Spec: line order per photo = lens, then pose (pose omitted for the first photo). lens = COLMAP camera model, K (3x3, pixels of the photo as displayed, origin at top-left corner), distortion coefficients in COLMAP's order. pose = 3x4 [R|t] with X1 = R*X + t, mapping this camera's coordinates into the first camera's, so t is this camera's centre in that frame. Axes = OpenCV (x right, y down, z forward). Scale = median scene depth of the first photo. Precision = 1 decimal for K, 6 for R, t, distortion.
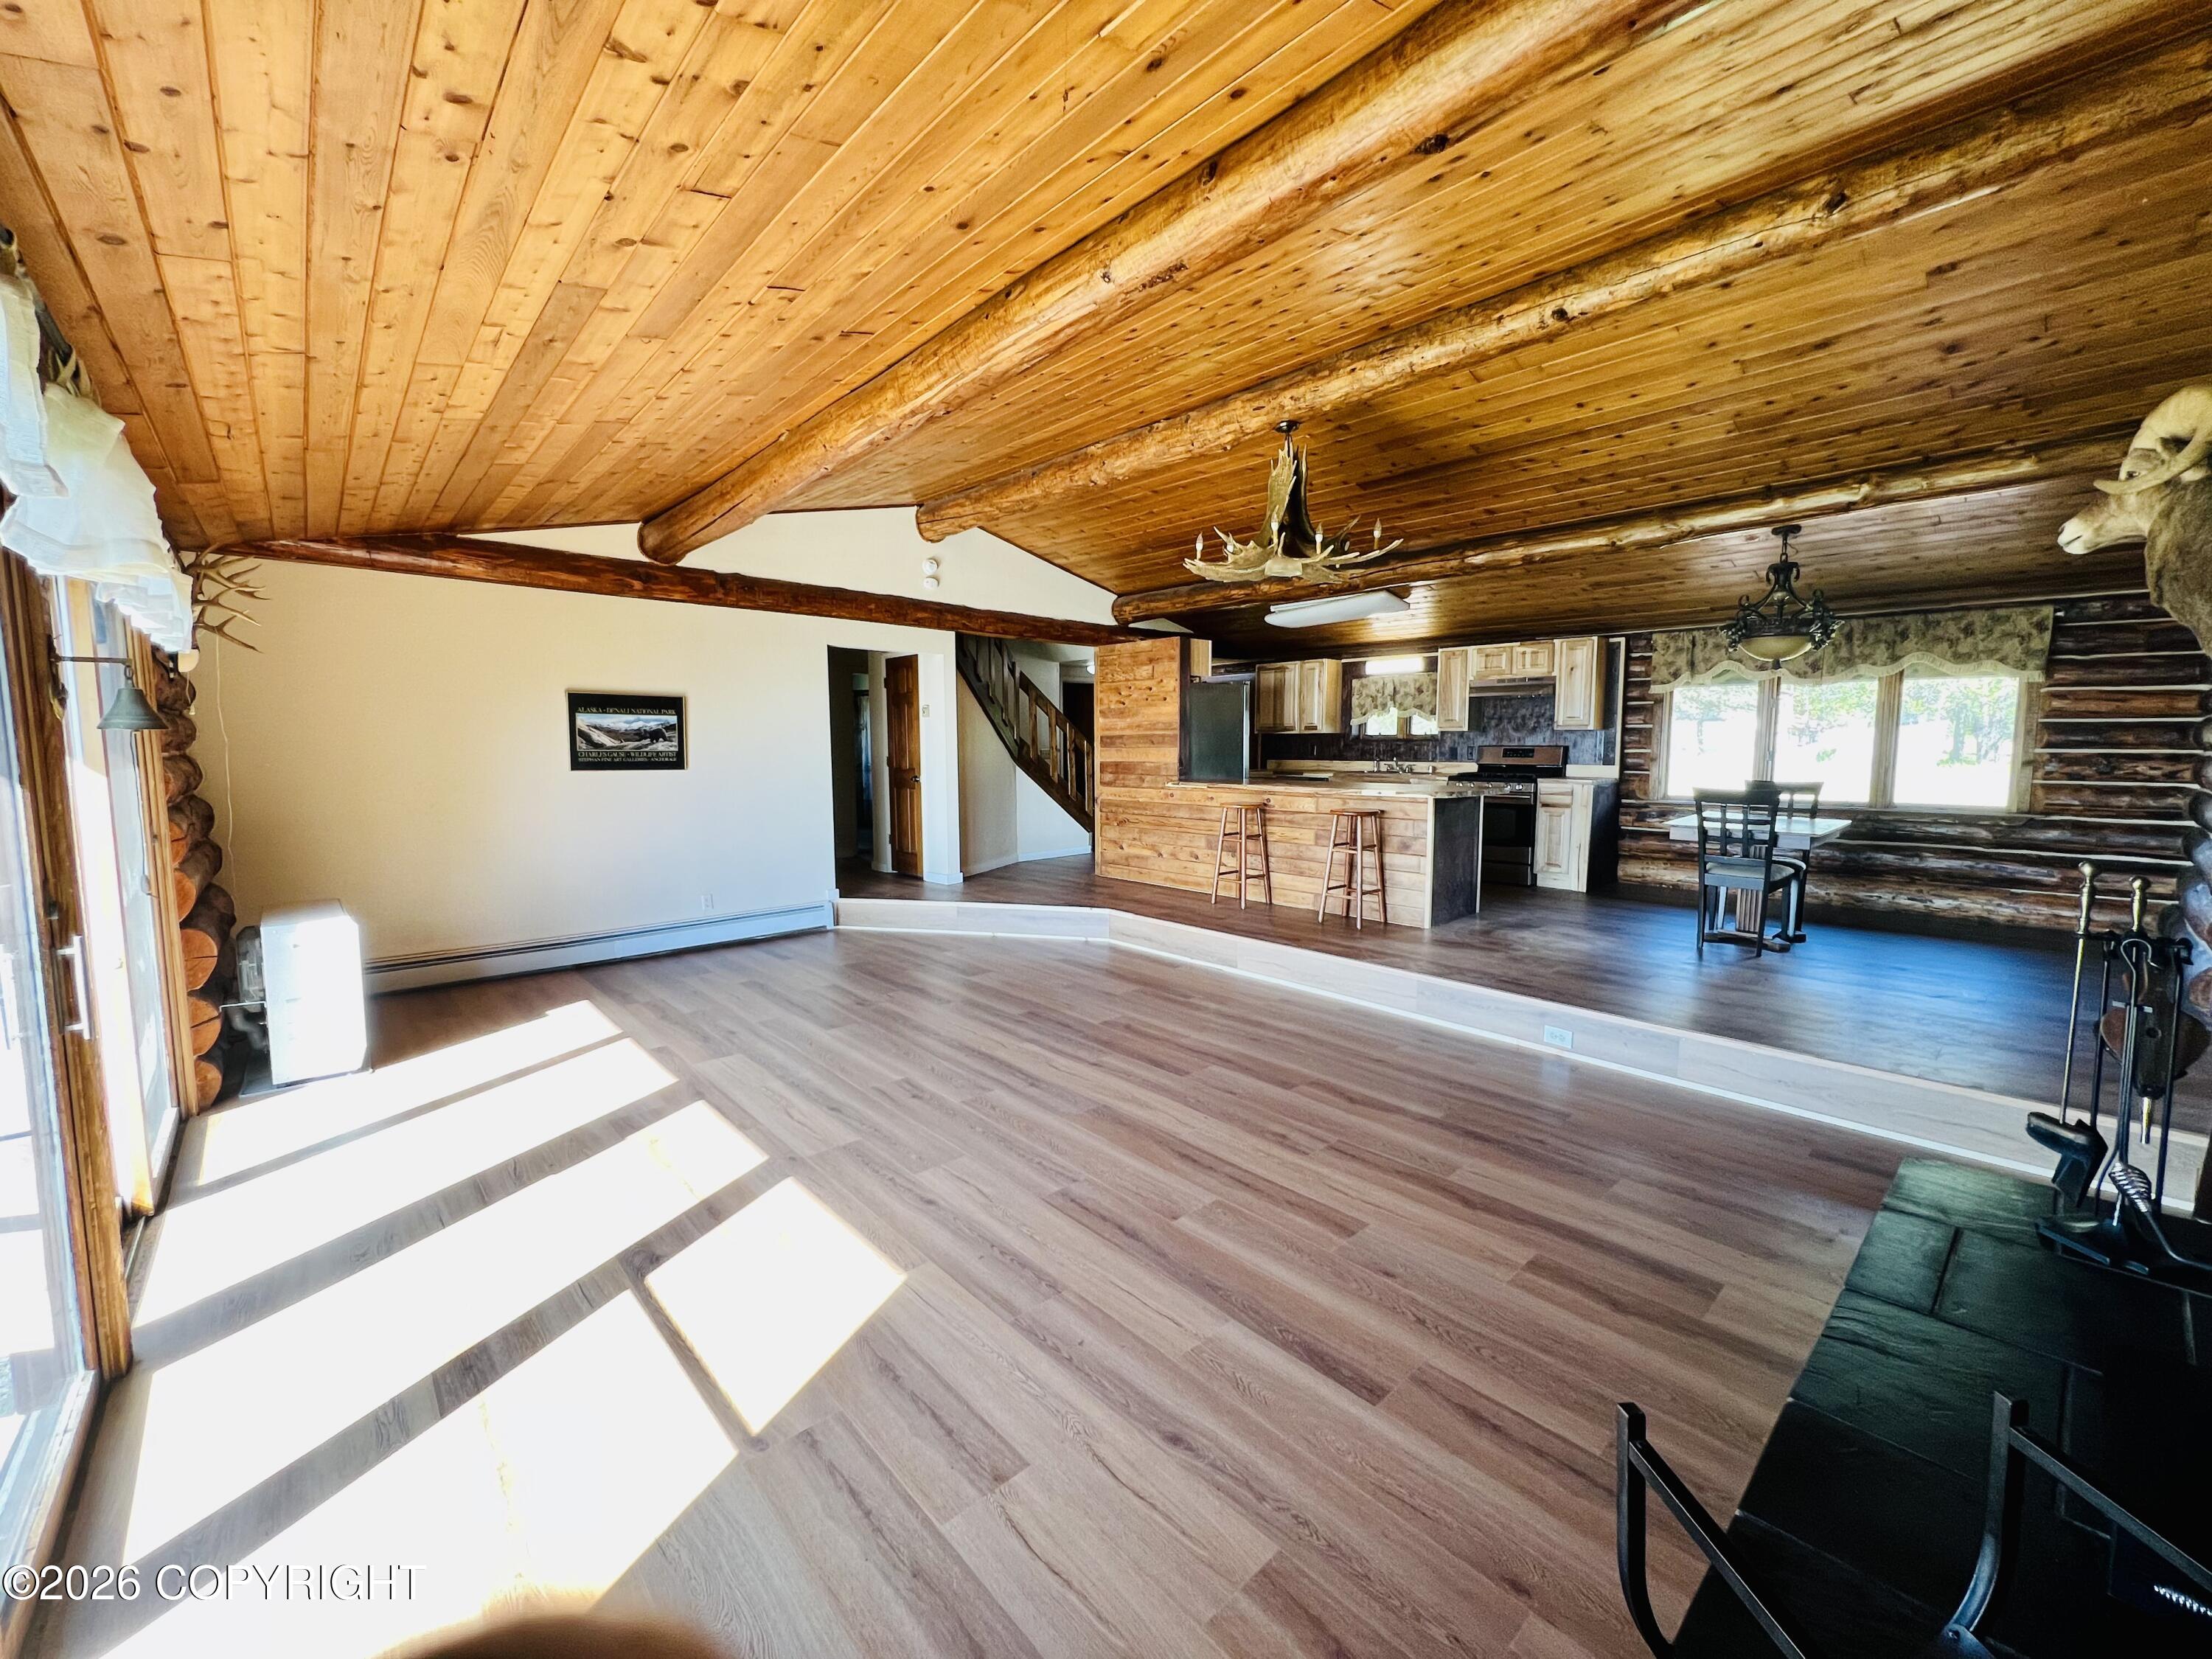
lens RADIAL K [[887.1, 0, 1106.0], [0, 887.1, 829.5], [0, 0, 1]] dist [-0.002210, -0.000211]
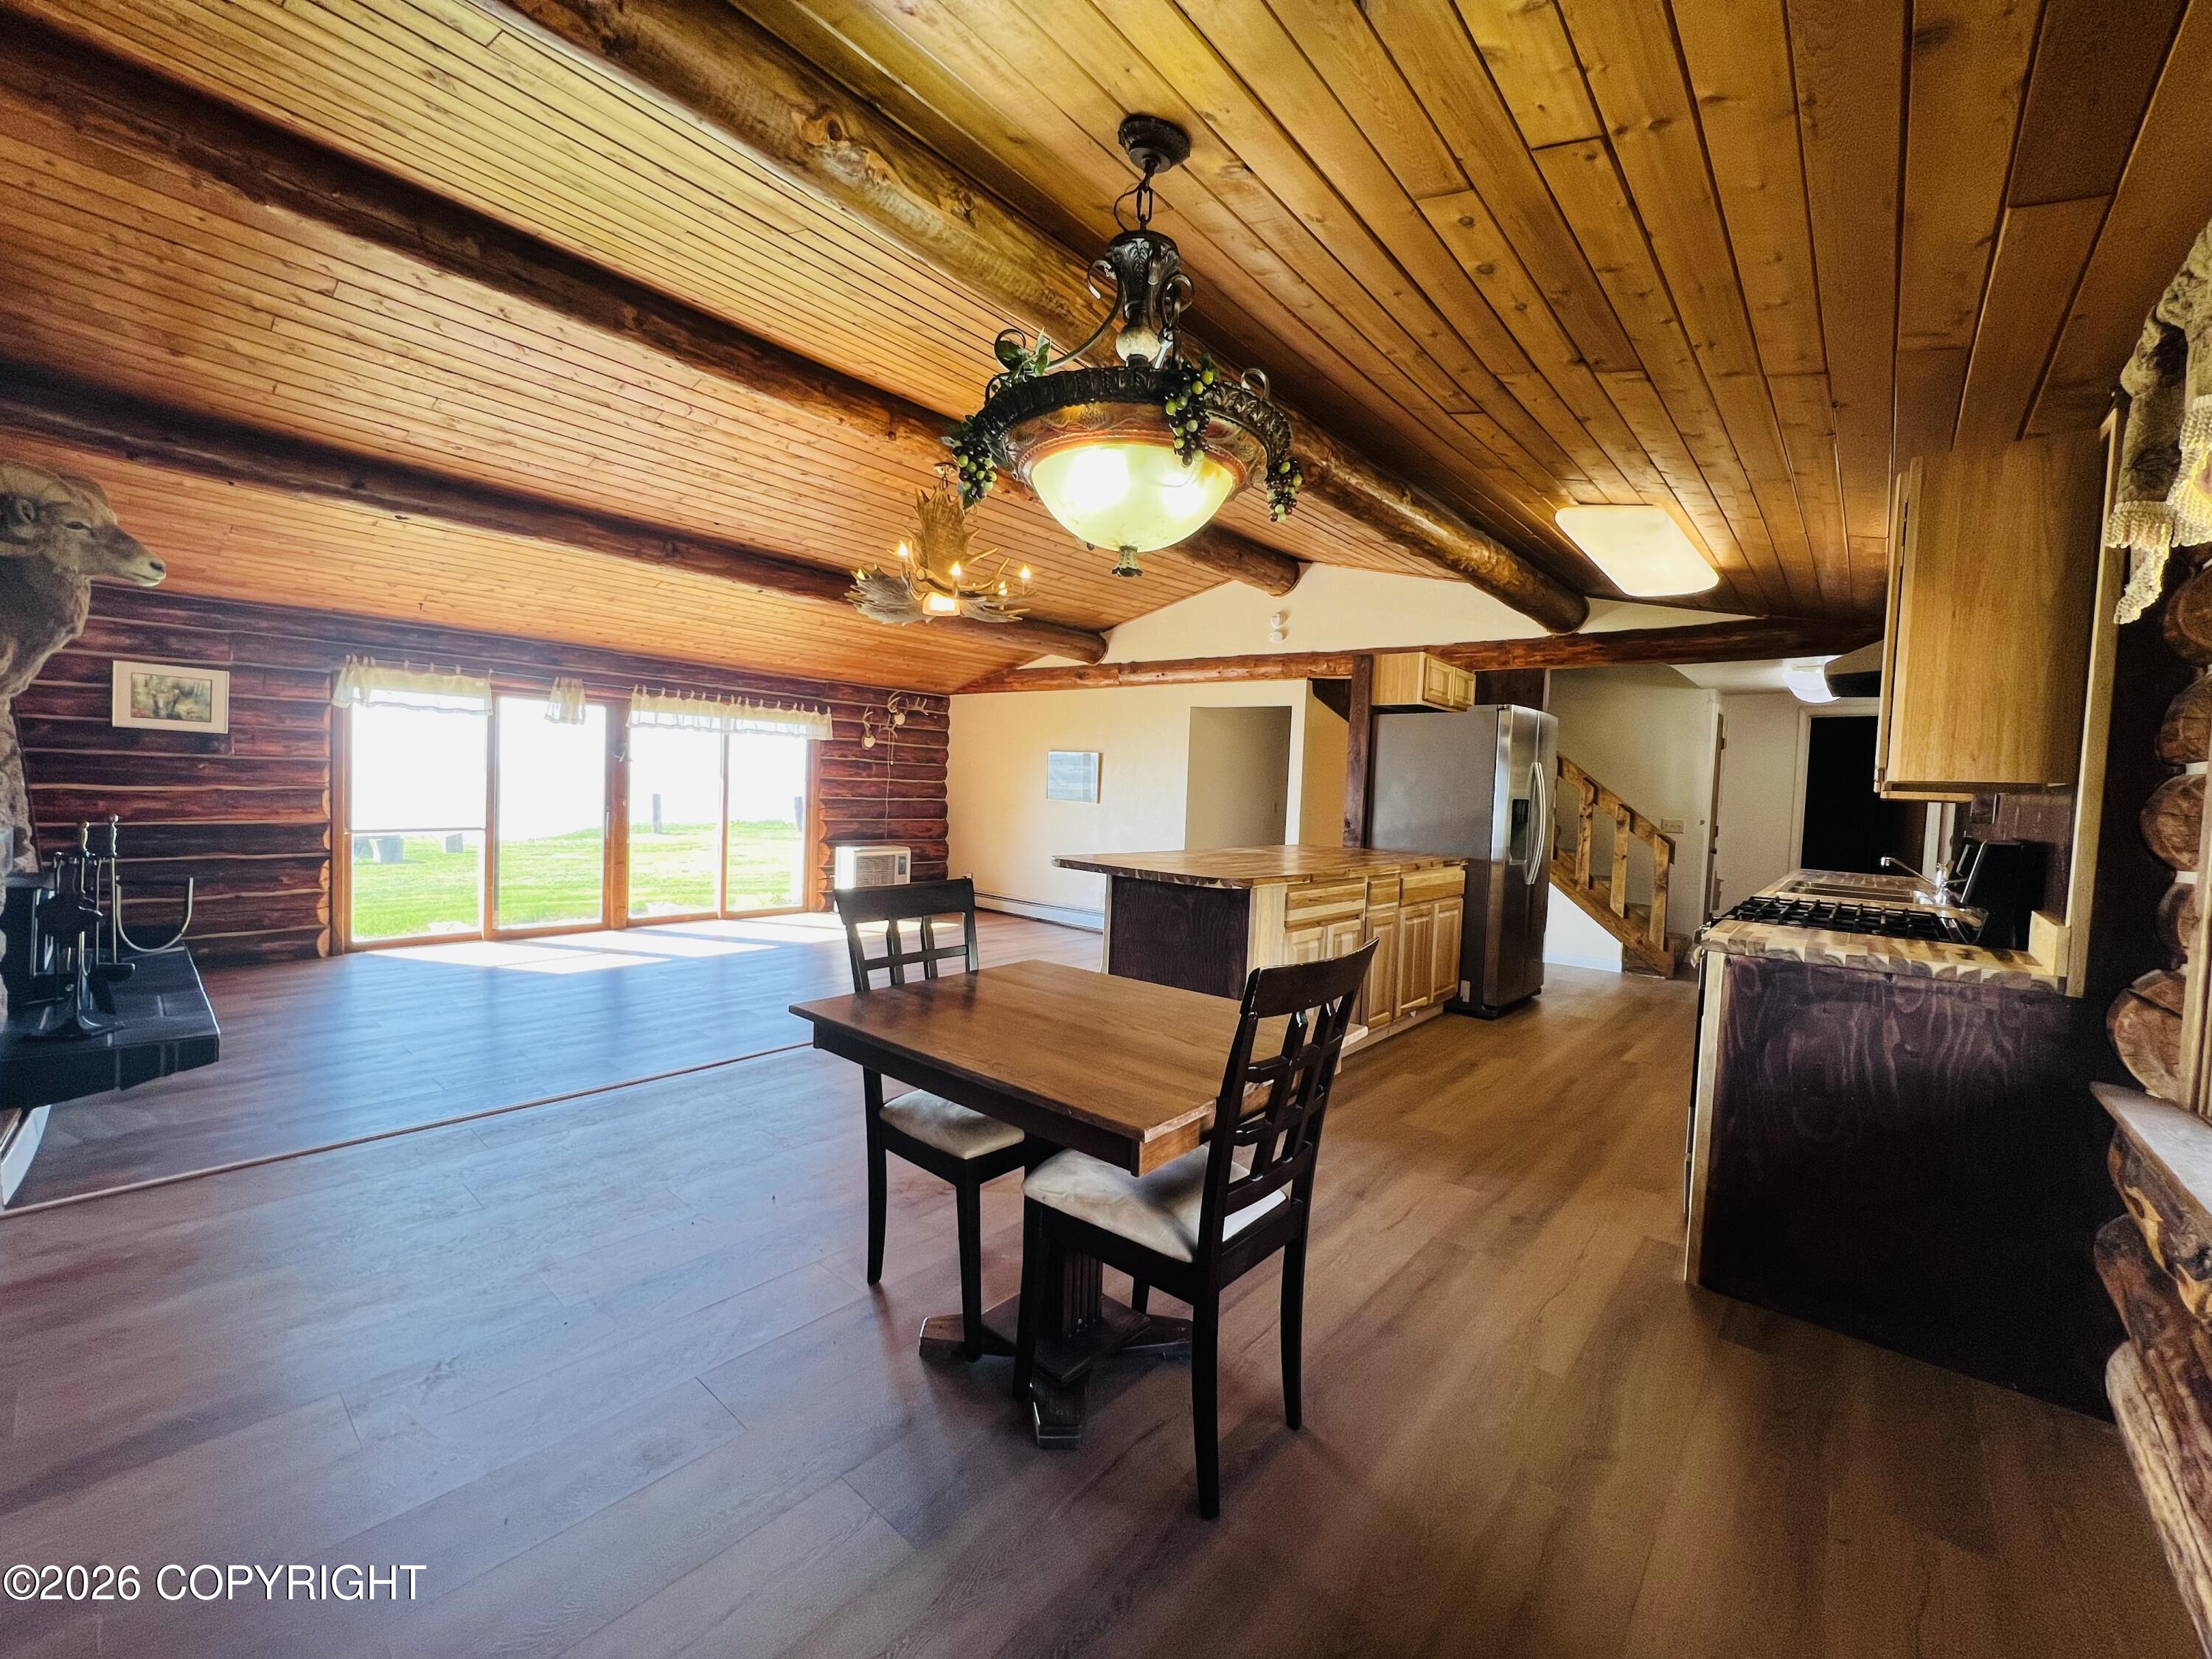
lens RADIAL K [[884.0, 0, 1101.5], [0, 884.0, 823.1], [0, 0, 1]] dist [-0.001005, -0.000511]
pose [[0.114995, 0.051246, -0.992043, 1.362063], [-0.139394, 0.989620, 0.034963, -0.123192], [0.983537, 0.134264, 0.120945, 1.211956]]
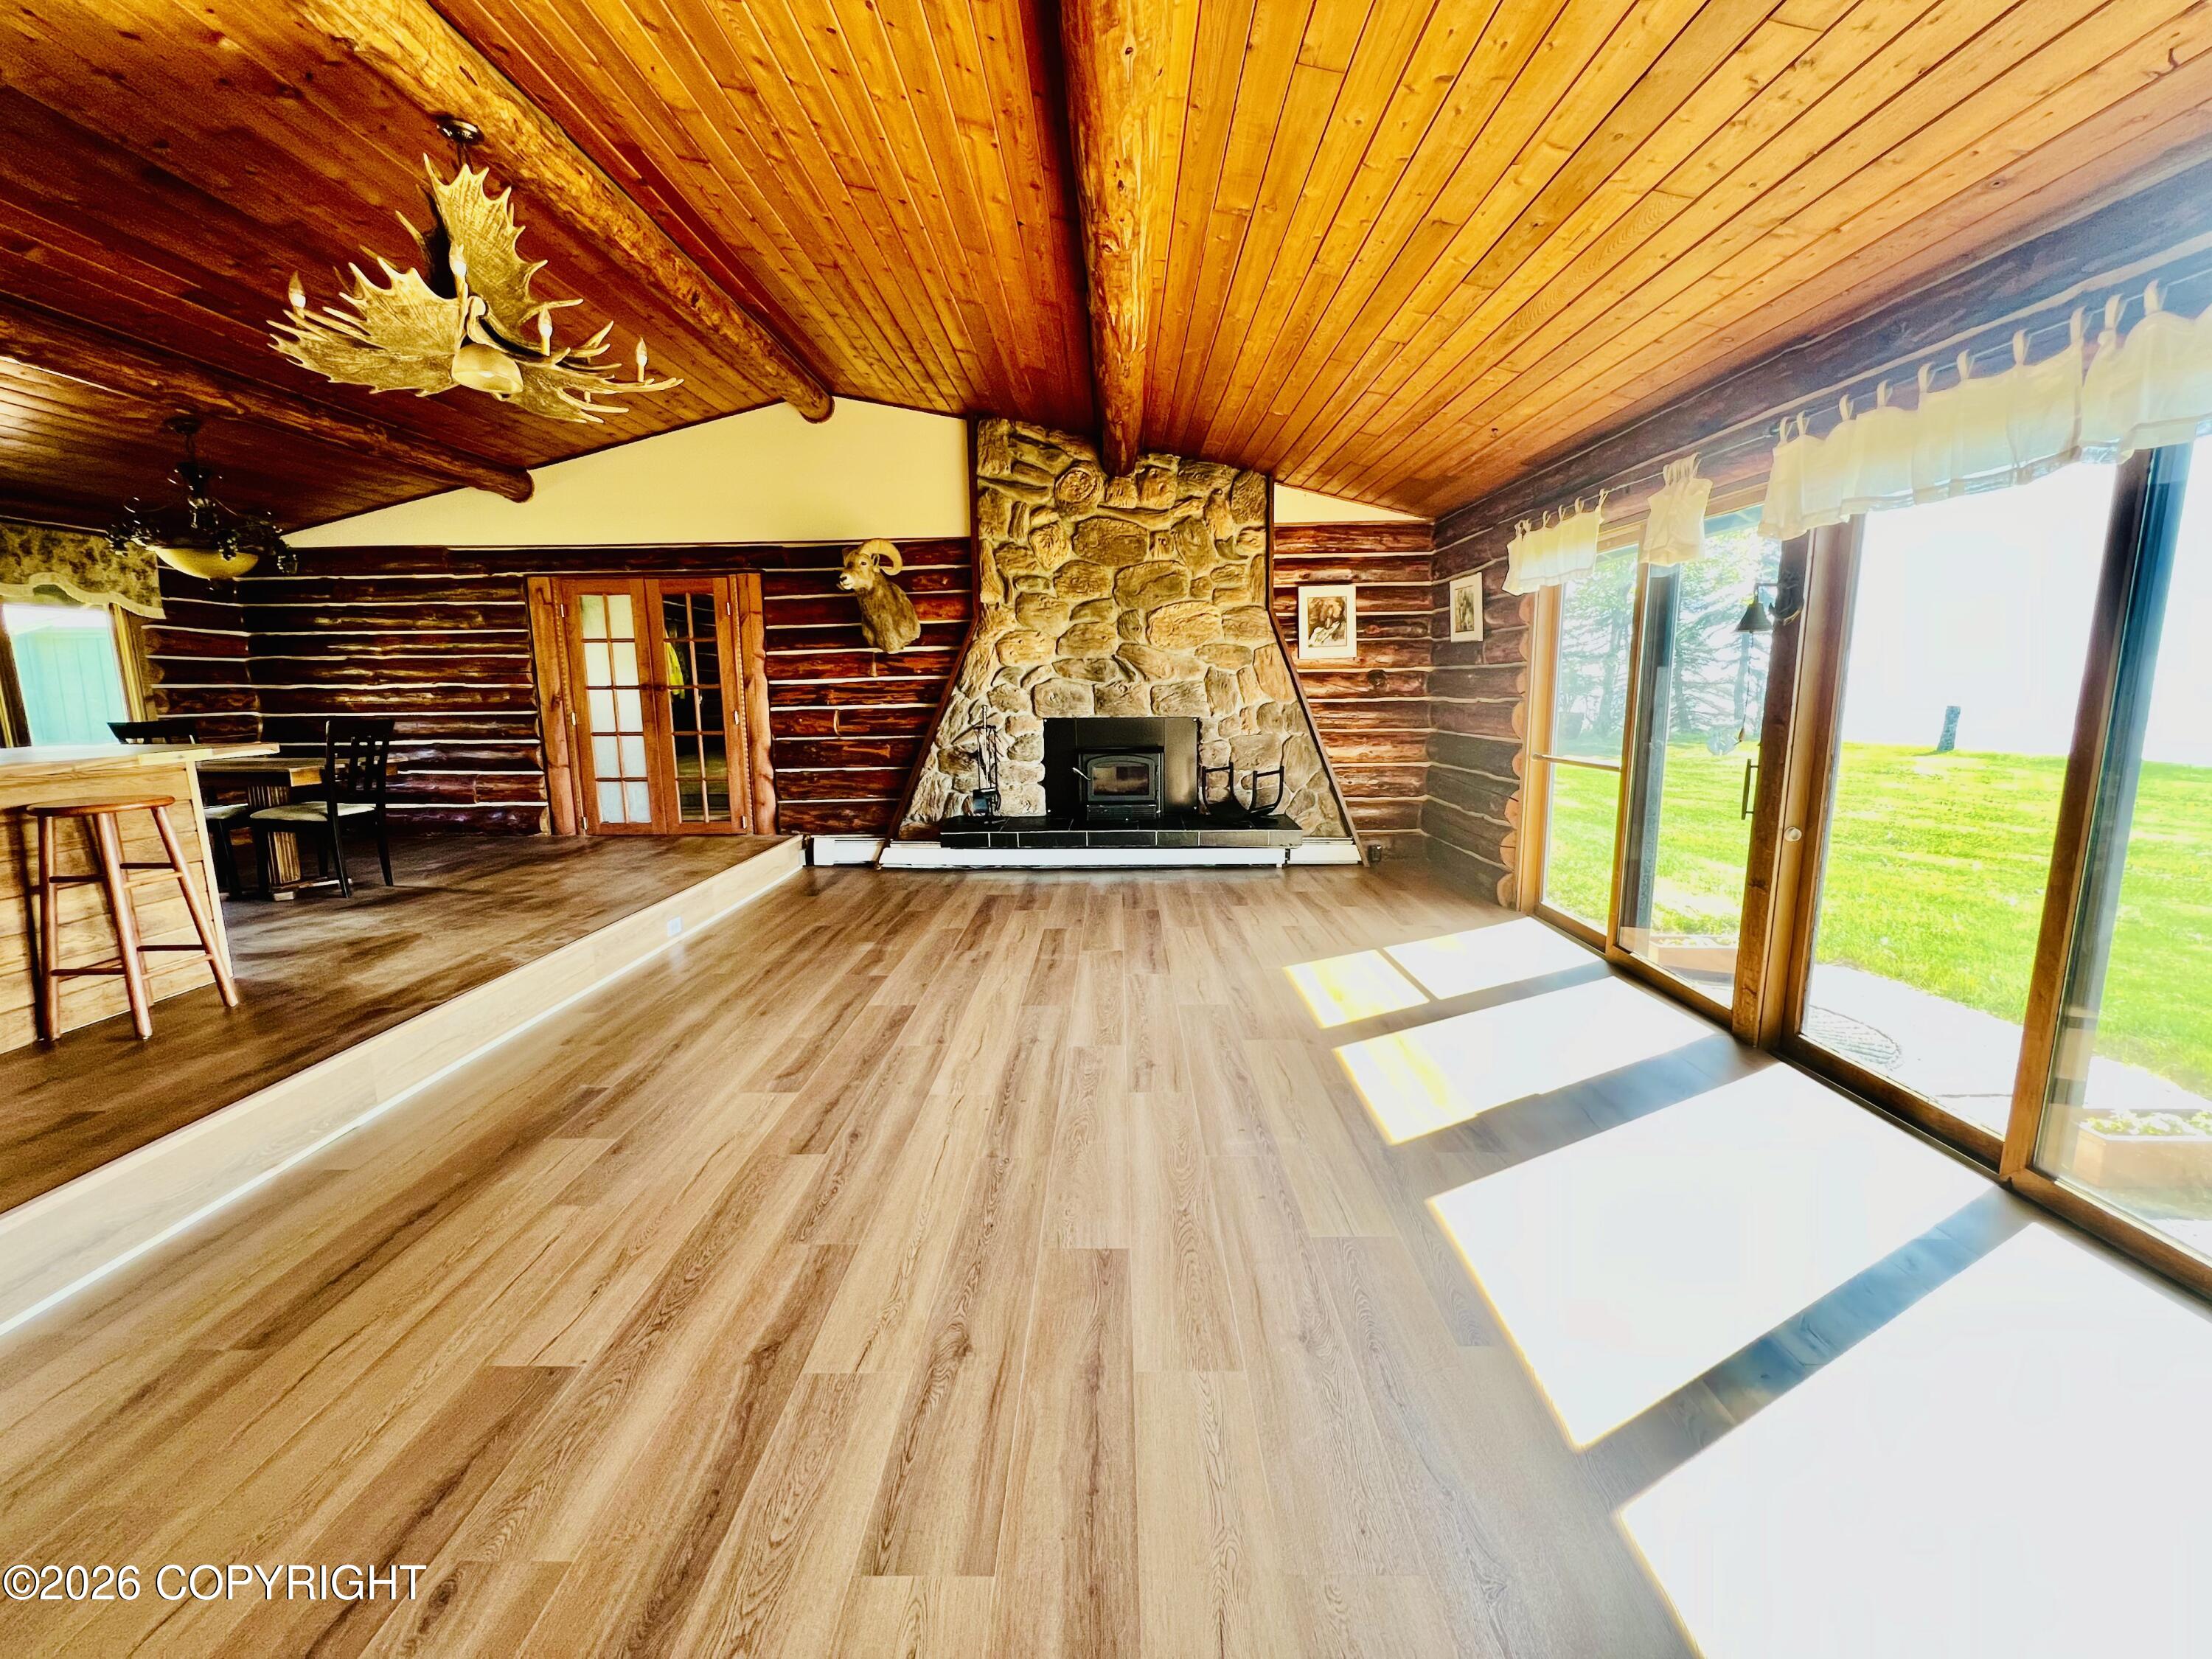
lens RADIAL K [[884.0, 0, 1101.5], [0, 884.0, 823.1], [0, 0, 1]] dist [-0.001005, -0.000511]
pose [[-0.730862, -0.096364, 0.675688, -0.625196], [0.078663, 0.971493, 0.223636, -0.103366], [-0.677977, 0.216599, -0.702447, 1.346326]]
